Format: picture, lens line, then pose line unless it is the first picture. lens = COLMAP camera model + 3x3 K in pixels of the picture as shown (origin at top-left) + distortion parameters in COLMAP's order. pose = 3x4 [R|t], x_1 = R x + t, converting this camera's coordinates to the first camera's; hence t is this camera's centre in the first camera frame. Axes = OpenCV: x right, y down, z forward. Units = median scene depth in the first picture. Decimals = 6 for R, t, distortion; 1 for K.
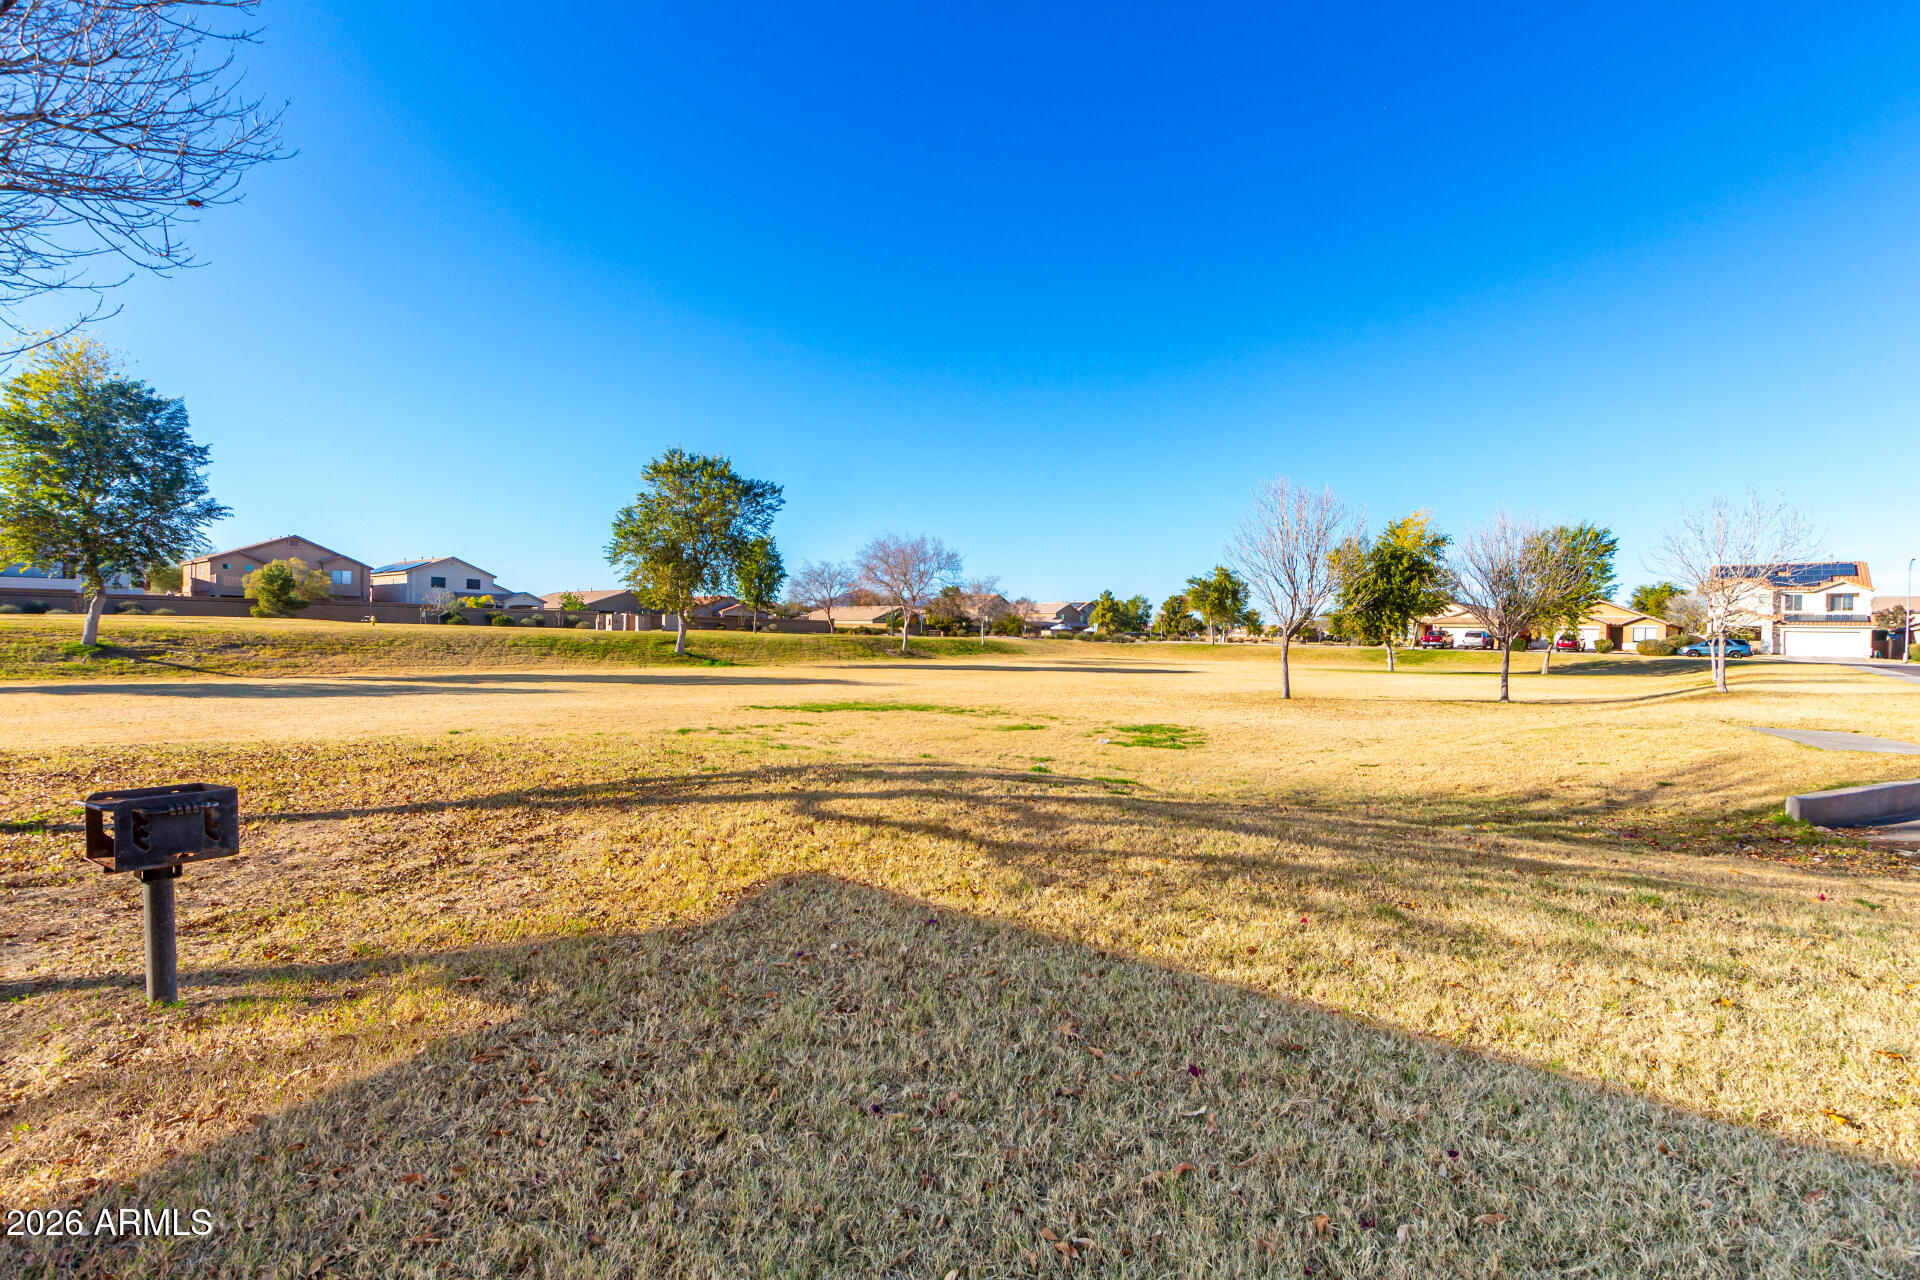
lens RADIAL K [[900.0, 0, 959.3], [0, 900.0, 632.5], [0, 0, 1]] dist [-0.001214, -0.006826]
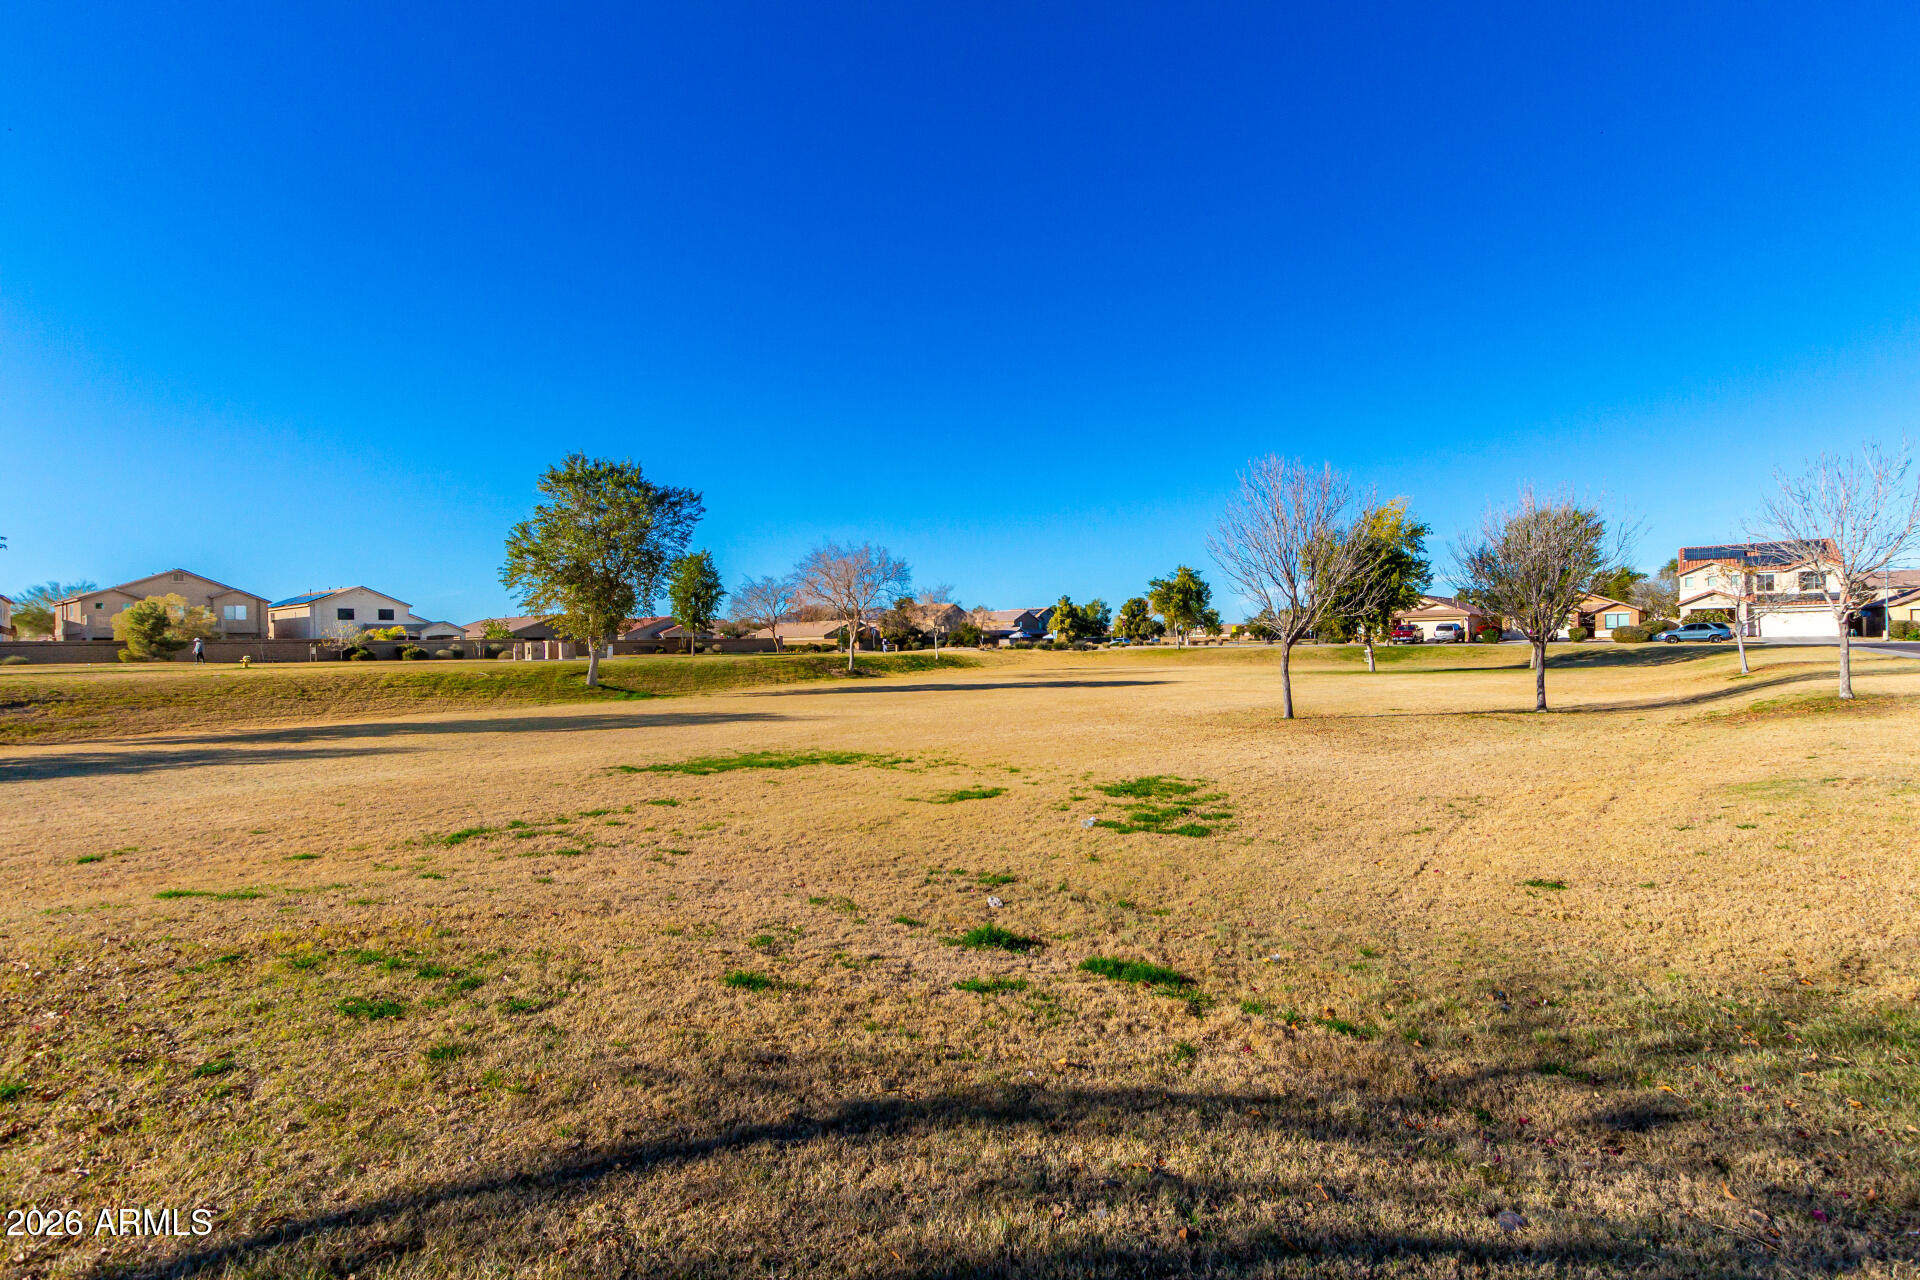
lens RADIAL K [[900.0, 0, 958.6], [0, 900.0, 643.9], [0, 0, 1]] dist [-0.001214, -0.006826]
pose [[0.998253, -0.039339, 0.044090, 0.007849], [0.039258, 0.999225, 0.002700, -0.004171], [-0.044162, -0.000964, 0.999024, 0.067246]]
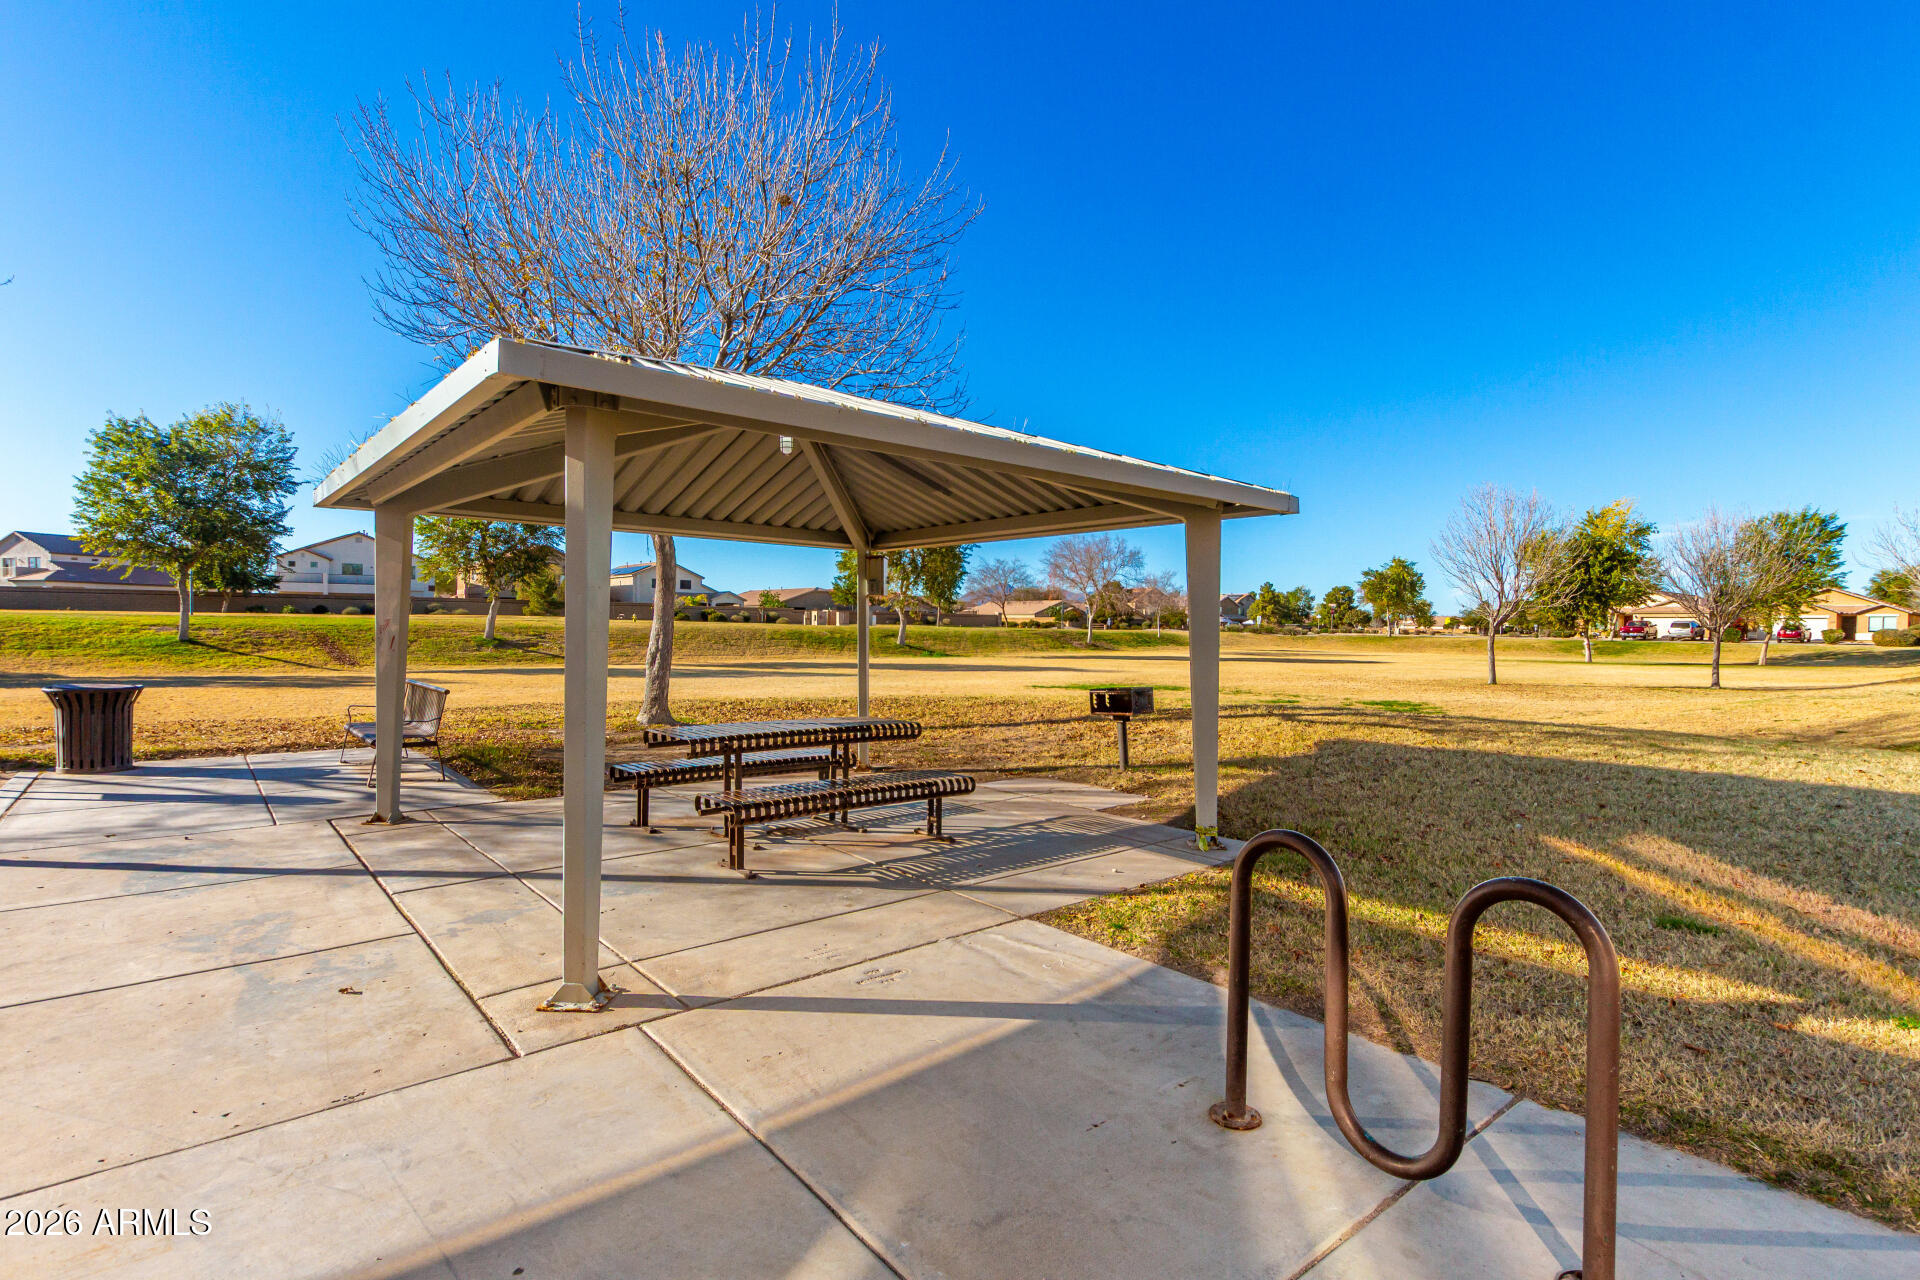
lens RADIAL K [[900.0, 0, 956.1], [0, 900.0, 636.3], [0, 0, 1]] dist [-0.001214, -0.006826]
pose [[0.987430, -0.003399, -0.158021, -0.042396], [0.005172, 0.999928, 0.010809, -0.000017], [0.157973, -0.011491, 0.987377, -0.070962]]
